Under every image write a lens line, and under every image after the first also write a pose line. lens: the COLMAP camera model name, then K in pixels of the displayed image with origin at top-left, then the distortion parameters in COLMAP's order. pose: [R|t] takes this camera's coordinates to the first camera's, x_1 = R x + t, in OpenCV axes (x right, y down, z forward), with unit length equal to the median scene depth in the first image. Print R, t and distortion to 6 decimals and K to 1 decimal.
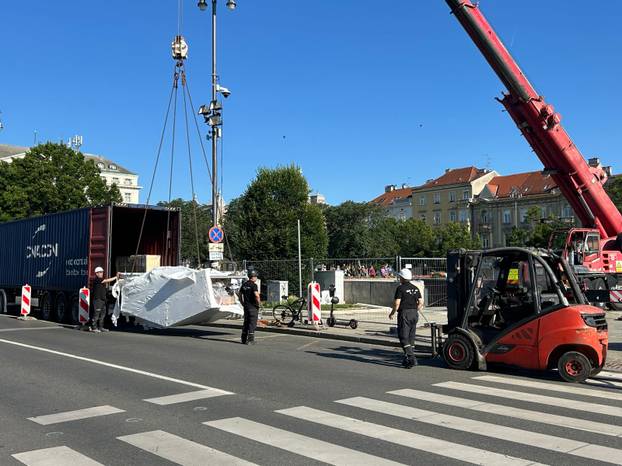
lens RADIAL K [[635.4, 0, 310.9], [0, 635.4, 228.6], [0, 0, 1]] dist [0.050976, 0.000000]
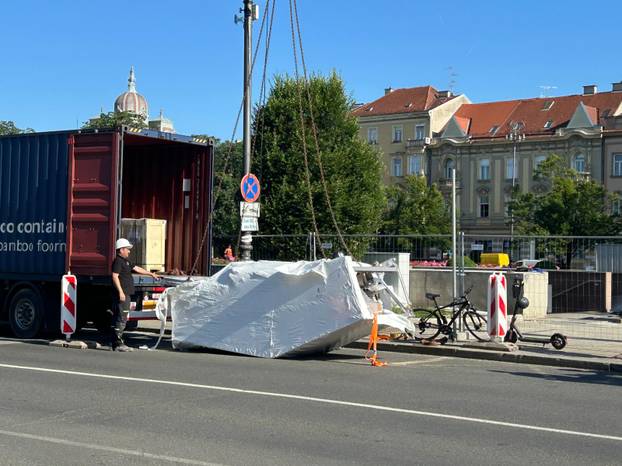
lens RADIAL K [[1057.7, 0, 314.3], [0, 1057.7, 238.7], [0, 0, 1]] dist [0.175685, 0.000000]
pose [[0.981062, 0.024762, 0.192104, -0.259687], [-0.035415, 0.998007, 0.052223, 0.002984], [-0.190428, -0.058037, 0.979984, 0.019164]]
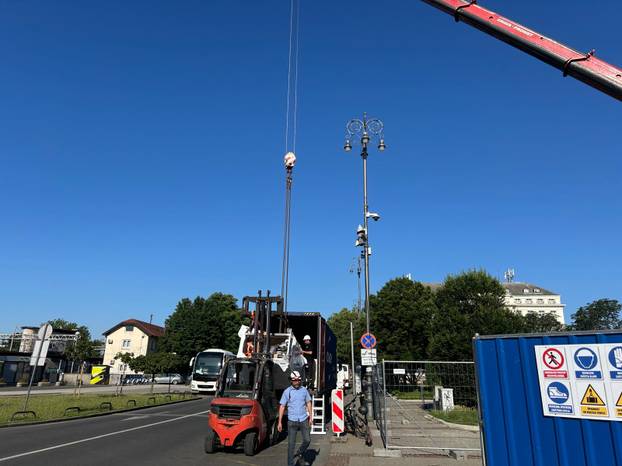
lens RADIAL K [[466.6, 0, 308.8], [0, 466.6, 228.6], [0, 0, 1]] dist [0.074285, -0.087032]
pose [[0.671706, -0.205230, -0.711823, 0.379871], [0.030124, 0.967633, -0.250557, 0.019857], [0.740205, 0.146858, 0.656147, 0.329225]]
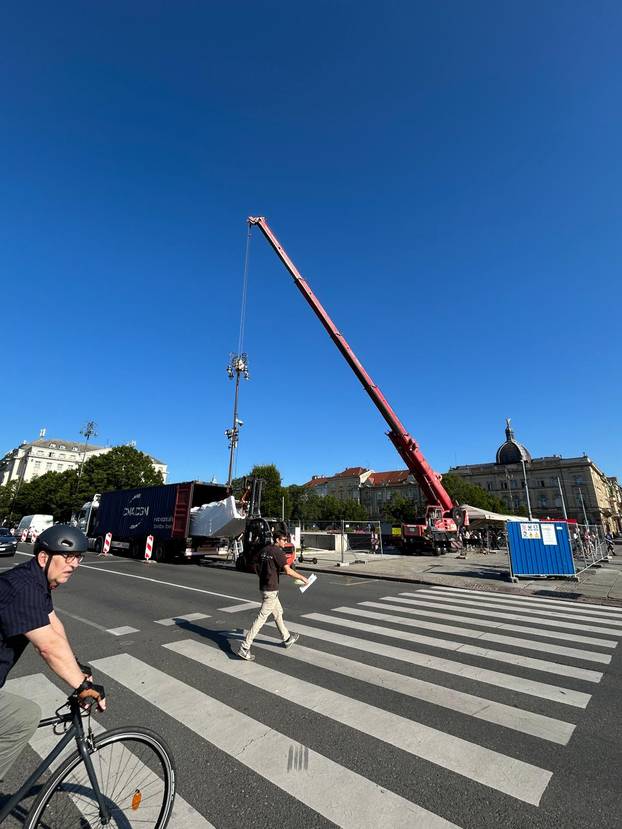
lens RADIAL K [[361.4, 0, 309.6], [0, 361.4, 414.5], [0, 0, 1]] dist [-0.007502, 0.004096]
pose [[0.992333, 0.051692, 0.112262, -0.053896], [-0.024380, 0.972356, -0.232227, -0.004374], [-0.121163, 0.227709, 0.966162, -0.016707]]
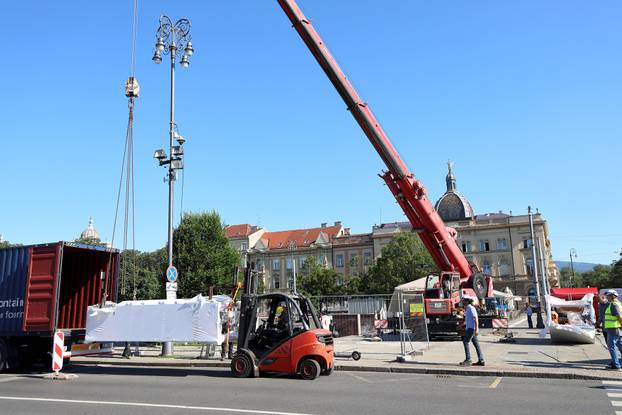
lens RADIAL K [[517.6, 0, 300.3], [0, 517.6, 209.4], [0, 0, 1]] dist [0.017023, -0.000877]
pose [[0.917076, 0.057950, 0.394480, -0.274981], [-0.008650, 0.992040, -0.125623, 0.008764], [-0.398619, 0.111793, 0.910277, 0.136840]]
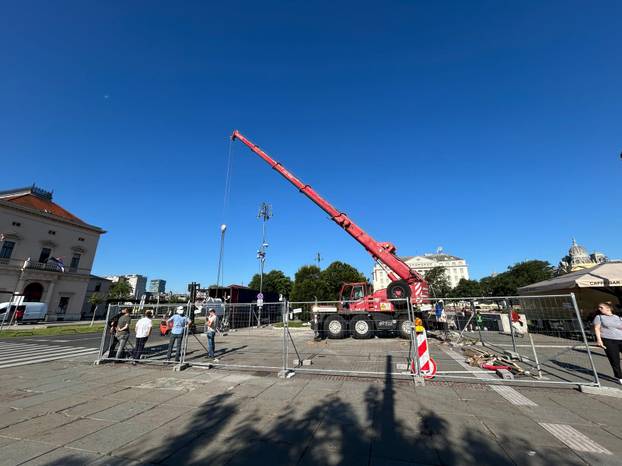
lens RADIAL K [[251.6, 0, 311.9], [0, 251.6, 229.2], [0, 0, 1]] dist [-0.000741, 0.000590]
pose [[0.543511, -0.254105, -0.800016, 0.883088], [0.066844, 0.963154, -0.260510, 0.026529], [0.836736, 0.088114, 0.540470, 0.522787]]
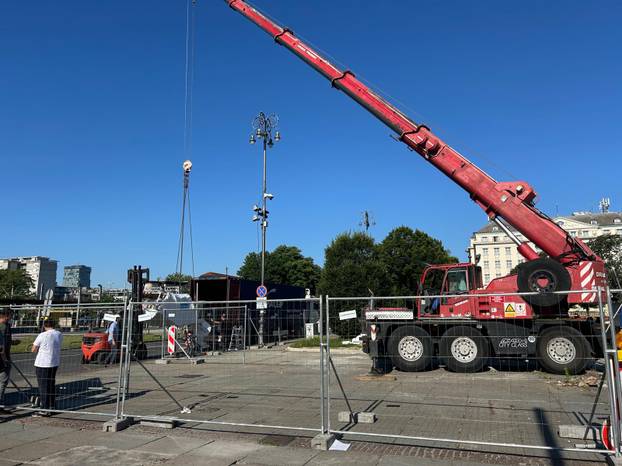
lens RADIAL K [[466.6, 0, 319.0], [0, 466.6, 230.6], [0, 0, 1]] dist [0.074285, -0.087032]
pose [[0.484847, -0.155539, -0.860657, 0.834472], [0.067759, 0.987782, -0.140341, 0.029425], [0.871970, 0.009726, 0.489462, 0.534894]]
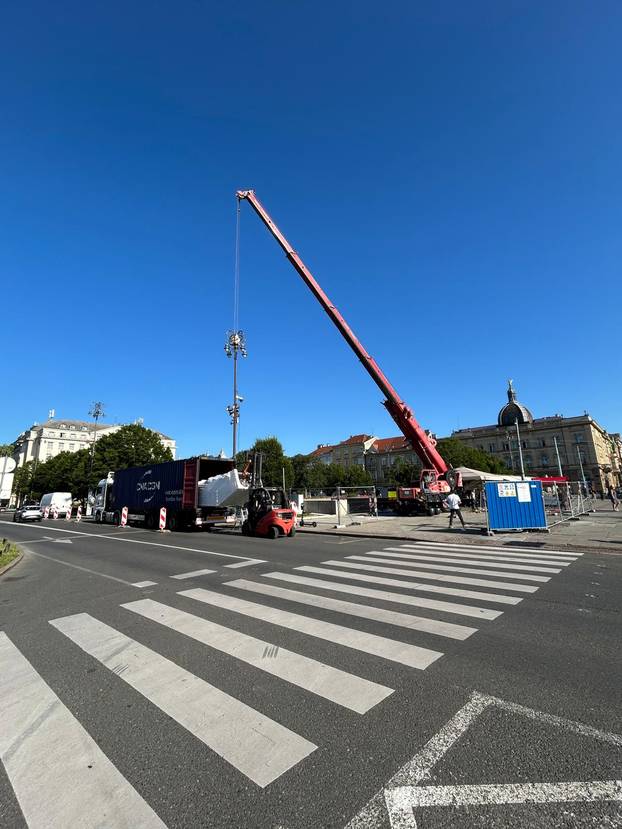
lens RADIAL K [[361.4, 0, 310.3], [0, 361.4, 415.2], [0, 0, 1]] dist [-0.007502, 0.004096]
pose [[0.994747, -0.000581, 0.102362, -0.037932], [0.015670, 0.989061, -0.146671, -0.007716], [-0.101157, 0.147504, 0.983875, -0.061330]]
